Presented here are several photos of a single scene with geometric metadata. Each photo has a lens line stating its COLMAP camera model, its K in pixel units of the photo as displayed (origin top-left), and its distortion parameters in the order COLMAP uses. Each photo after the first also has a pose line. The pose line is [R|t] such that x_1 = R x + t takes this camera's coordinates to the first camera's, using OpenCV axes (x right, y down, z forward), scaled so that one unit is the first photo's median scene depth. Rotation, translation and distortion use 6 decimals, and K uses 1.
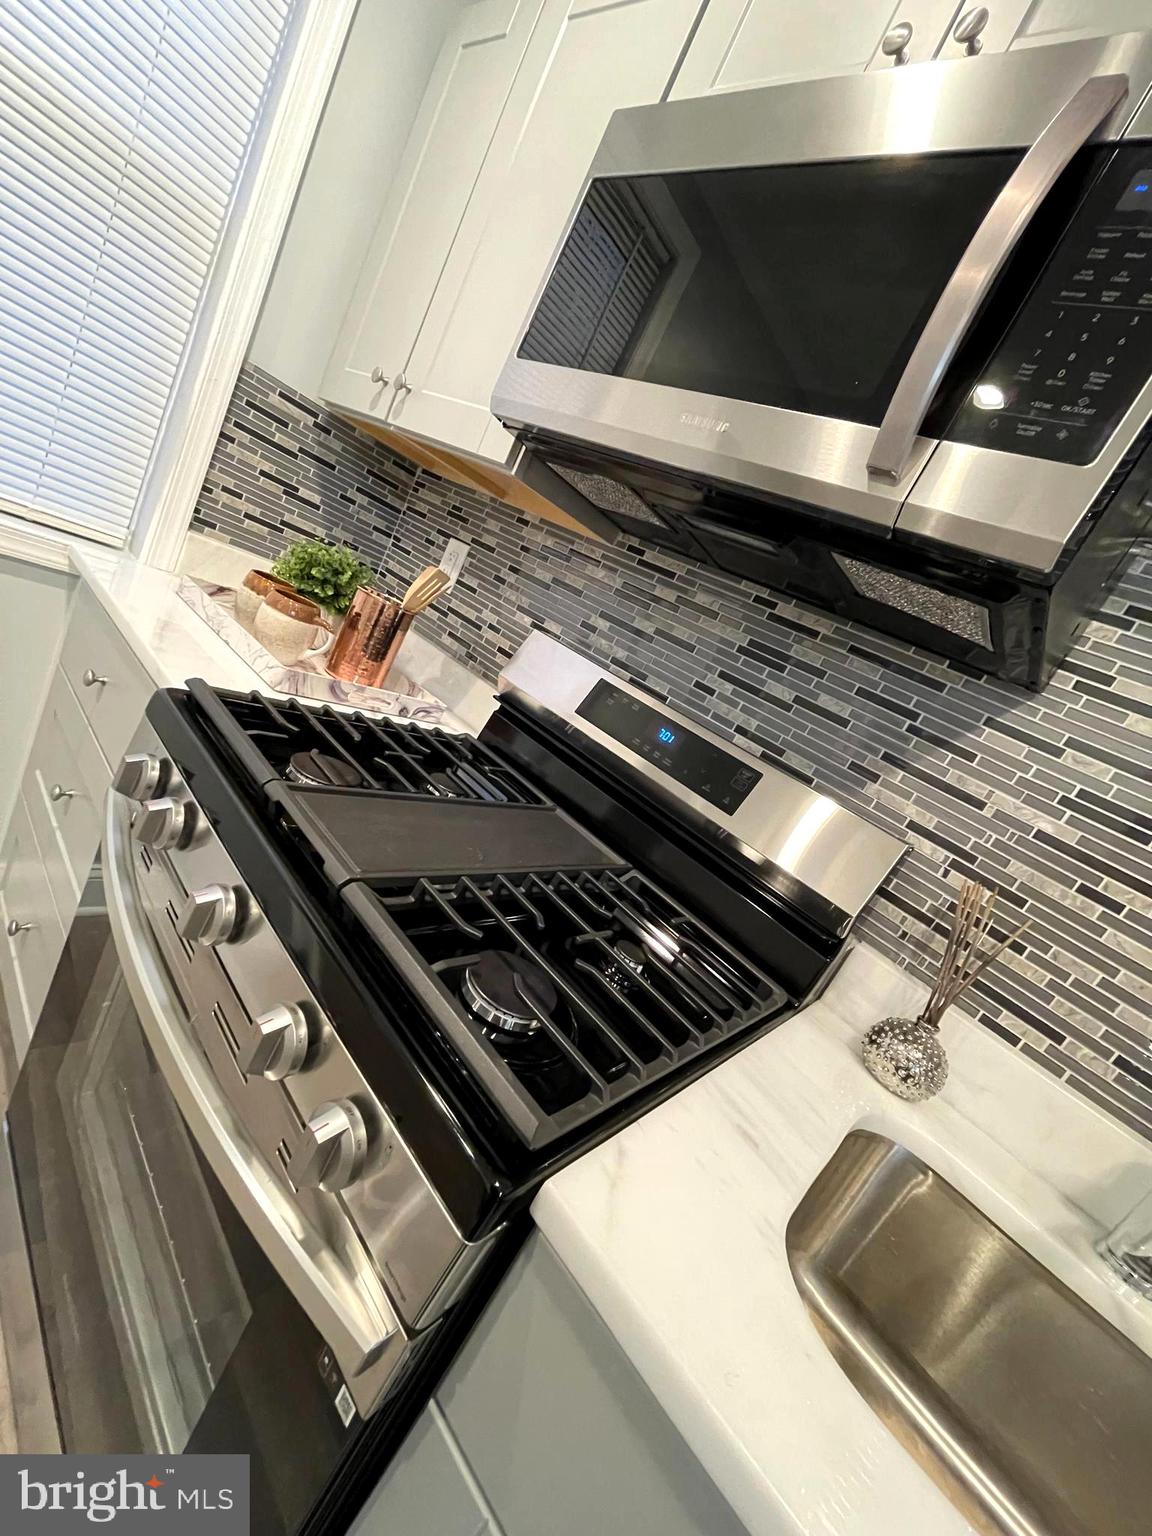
lens RADIAL K [[617.6, 0, 578.3], [0, 617.6, 764.8], [0, 0, 1]] dist [-0.006449, 0.002595]
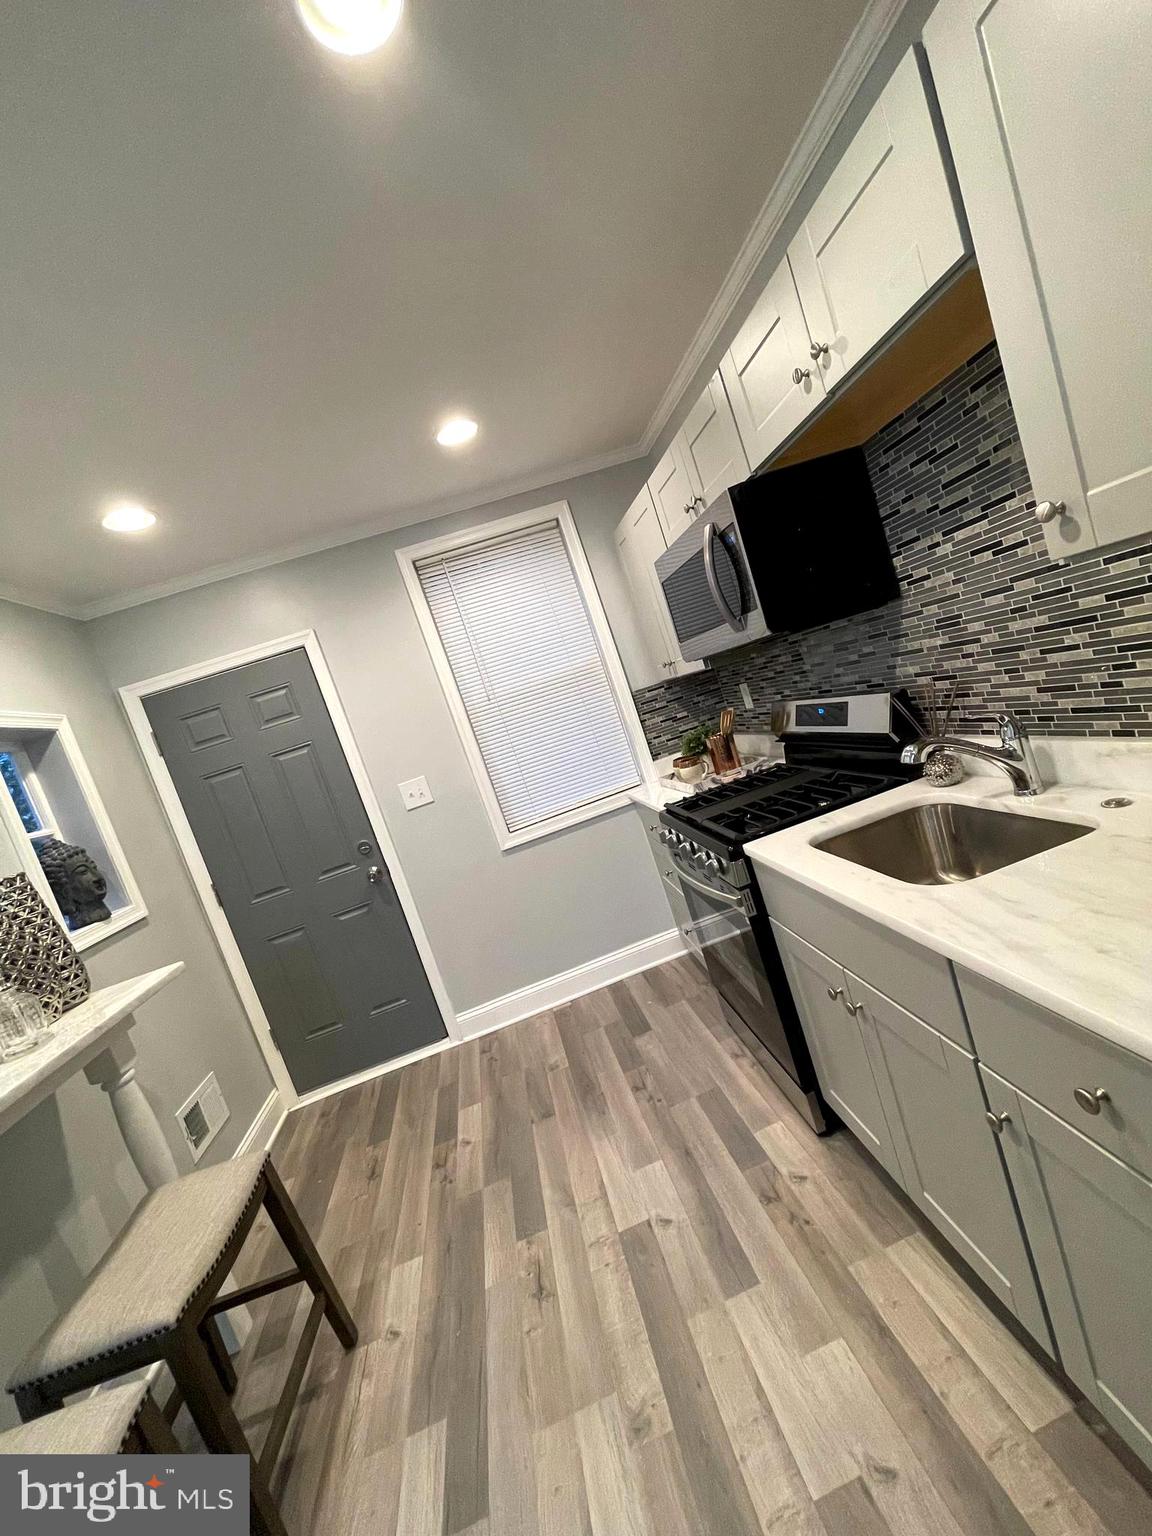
lens RADIAL K [[617.6, 0, 578.3], [0, 617.6, 764.8], [0, 0, 1]] dist [-0.006449, 0.002595]
pose [[0.505917, -0.579533, -0.638898, 0.840914], [0.441322, 0.810302, -0.385545, 0.479360], [0.741136, -0.086906, 0.665706, -0.912933]]
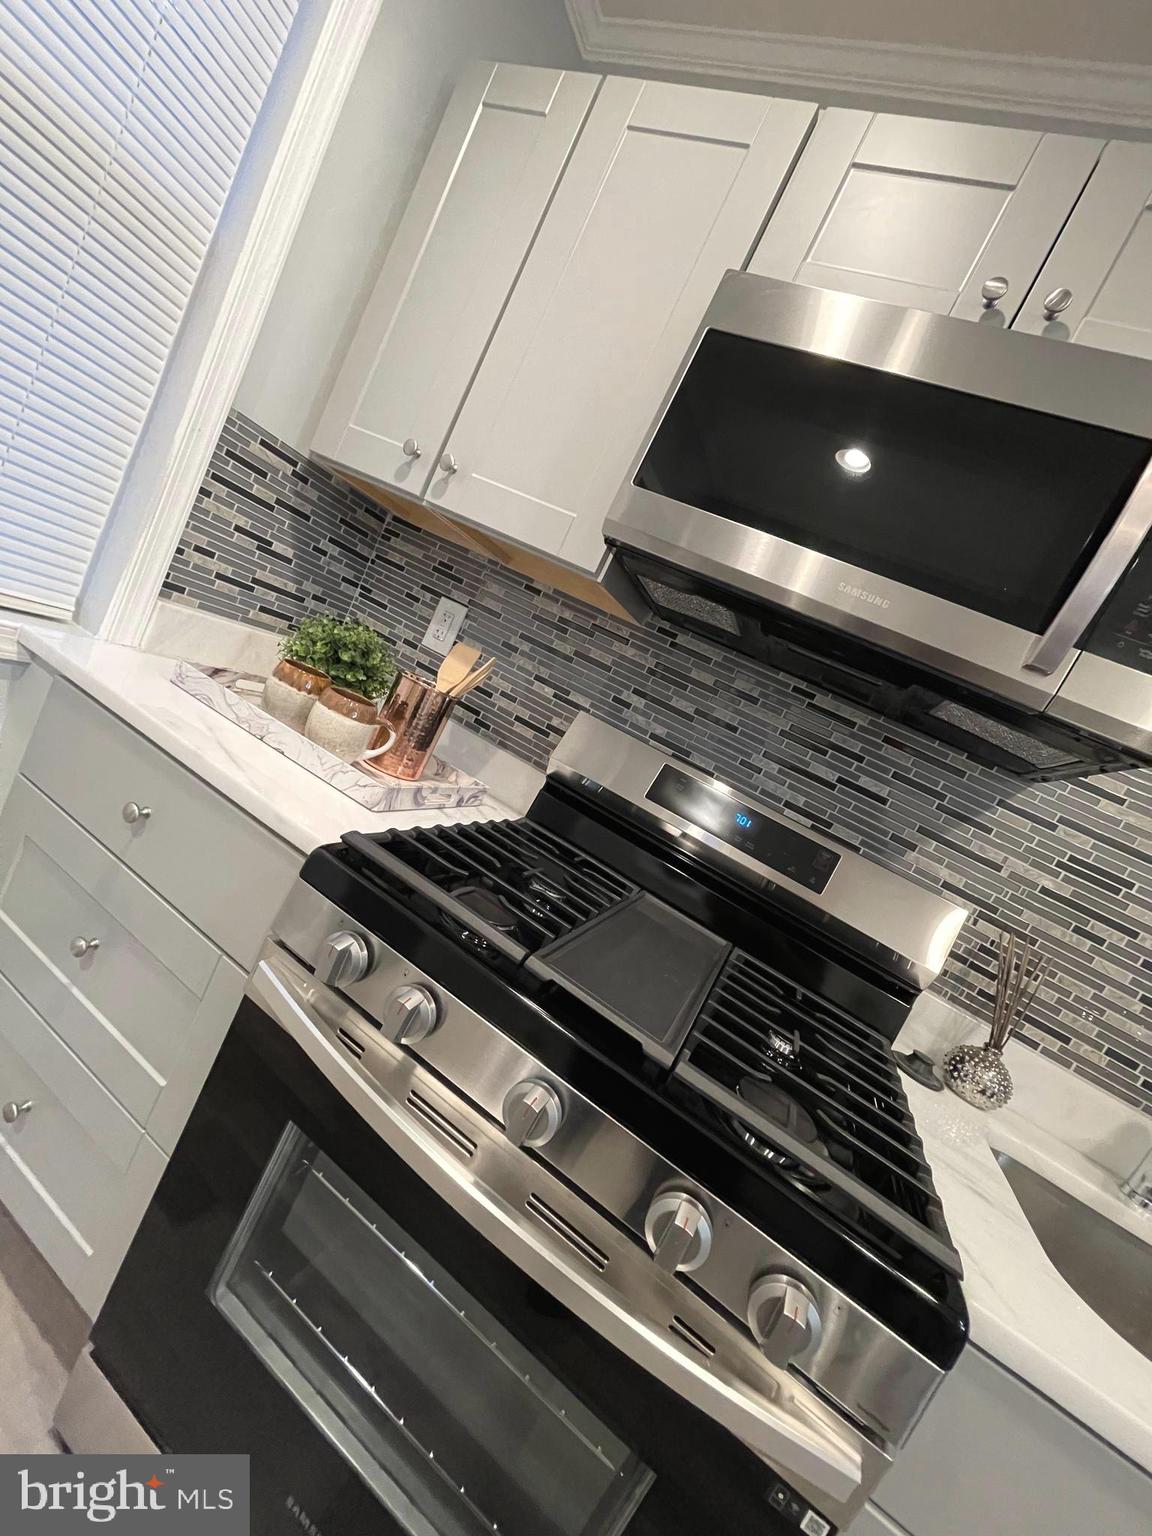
lens RADIAL K [[617.6, 0, 578.3], [0, 617.6, 764.8], [0, 0, 1]] dist [-0.006449, 0.002595]
pose [[0.956452, -0.066223, 0.284277, -0.392113], [0.054908, 0.997356, 0.047598, -0.187933], [-0.286678, -0.029916, 0.957560, 0.015243]]
